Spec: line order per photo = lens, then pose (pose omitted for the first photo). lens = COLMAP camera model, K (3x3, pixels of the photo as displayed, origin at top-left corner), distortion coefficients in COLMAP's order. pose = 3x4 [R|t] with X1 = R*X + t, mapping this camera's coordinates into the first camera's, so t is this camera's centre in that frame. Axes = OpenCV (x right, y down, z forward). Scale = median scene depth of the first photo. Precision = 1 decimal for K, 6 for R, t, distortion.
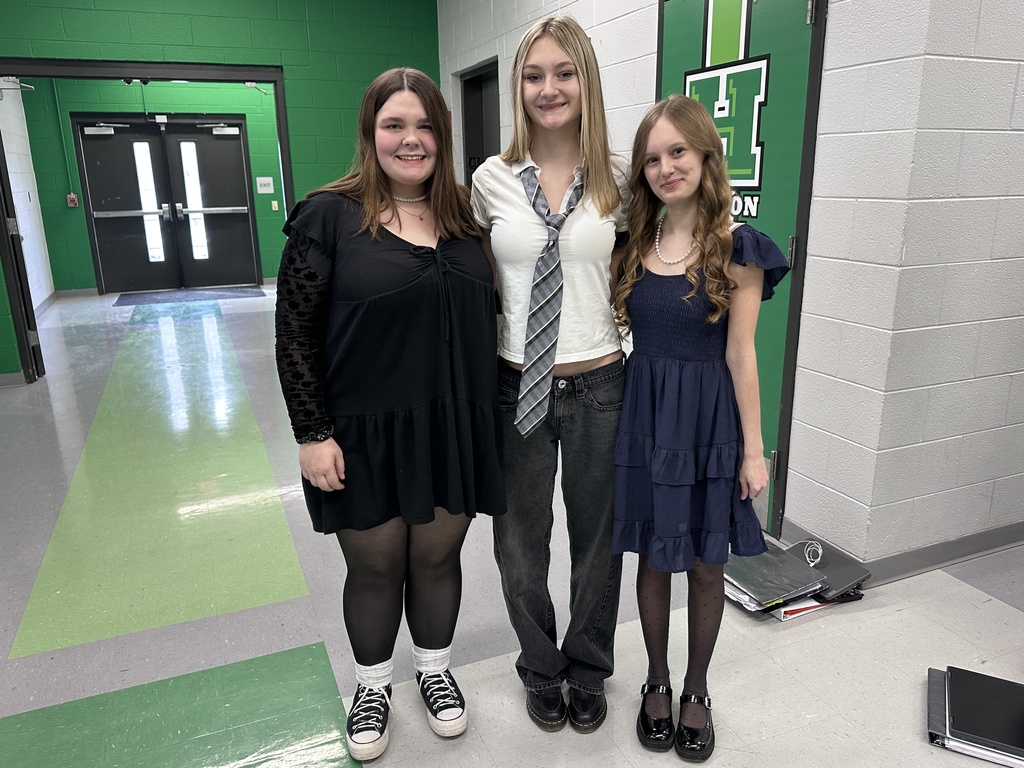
lens RADIAL K [[768.1, 0, 510.6], [0, 768.1, 382.3], [0, 0, 1]] dist [0.020979, -0.011774]
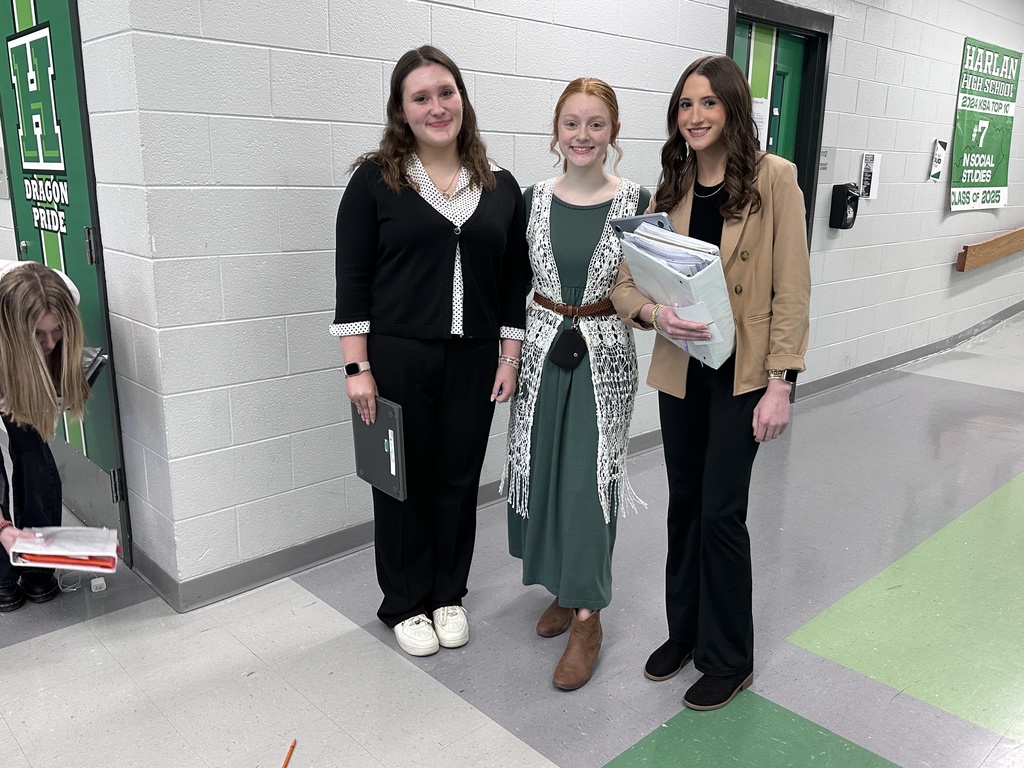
lens RADIAL K [[833.9, 0, 512.8], [0, 833.9, 384.7], [0, 0, 1]] dist [-0.007273, -0.012679]
pose [[0.932704, -0.060947, 0.355456, 0.452956], [0.064148, 0.997937, 0.002786, 0.020379], [-0.354892, 0.020203, 0.934689, -0.062359]]
